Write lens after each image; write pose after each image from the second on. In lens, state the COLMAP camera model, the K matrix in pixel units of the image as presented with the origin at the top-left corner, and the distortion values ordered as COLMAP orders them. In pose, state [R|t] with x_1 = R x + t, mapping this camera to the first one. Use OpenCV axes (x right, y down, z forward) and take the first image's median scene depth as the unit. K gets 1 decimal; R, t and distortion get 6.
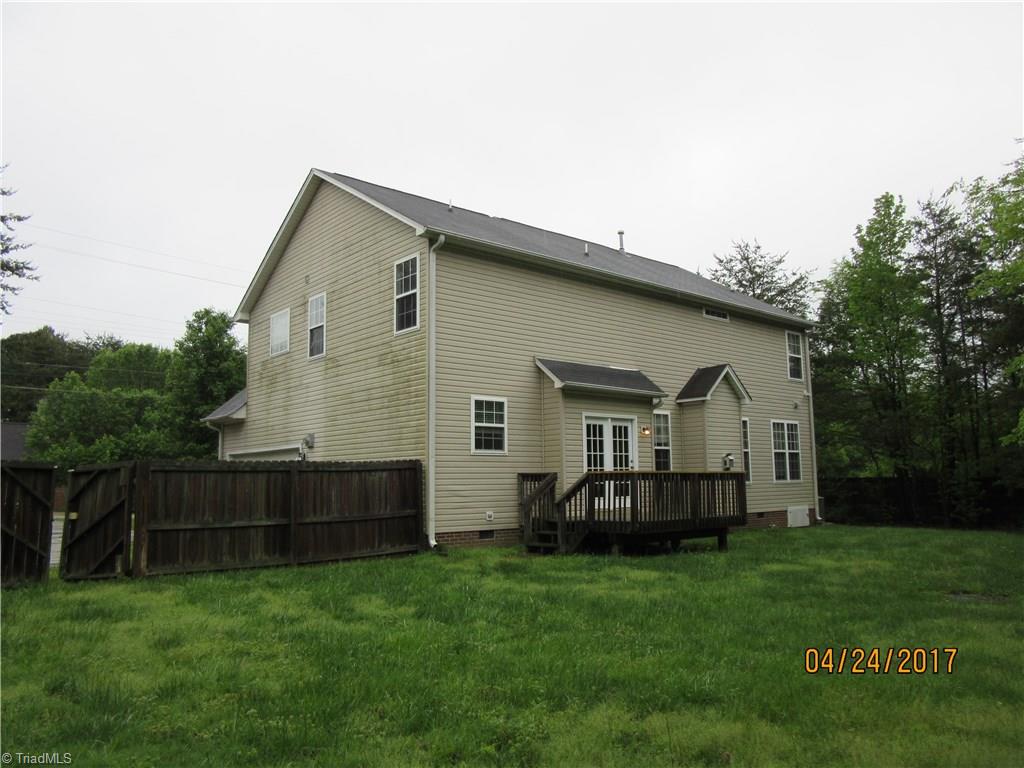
lens RADIAL K [[764.9, 0, 512.0], [0, 764.9, 384.0], [0, 0, 1]] dist [-0.043906, 0.032329]
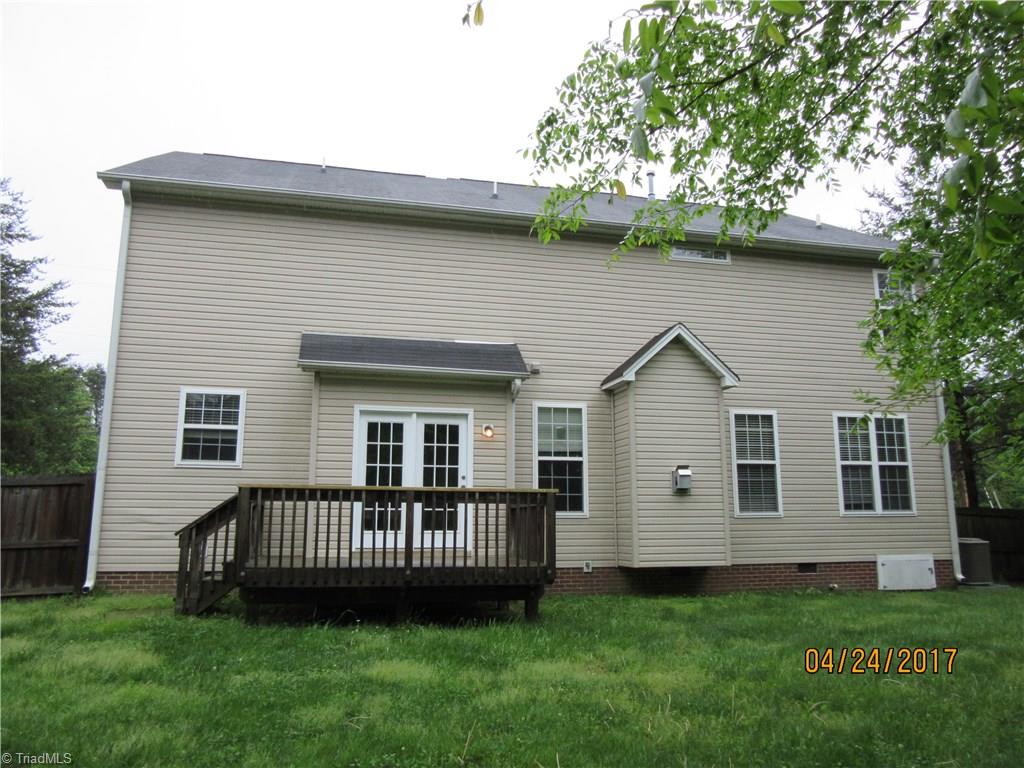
lens RADIAL K [[763.0, 0, 501.1], [0, 763.0, 372.1], [0, 0, 1]] dist [-0.017391, -0.003182]
pose [[0.890028, -0.063919, -0.451402, 0.495929], [0.043016, 0.997479, -0.056430, 0.048846], [0.453871, 0.030807, 0.890535, 0.421759]]
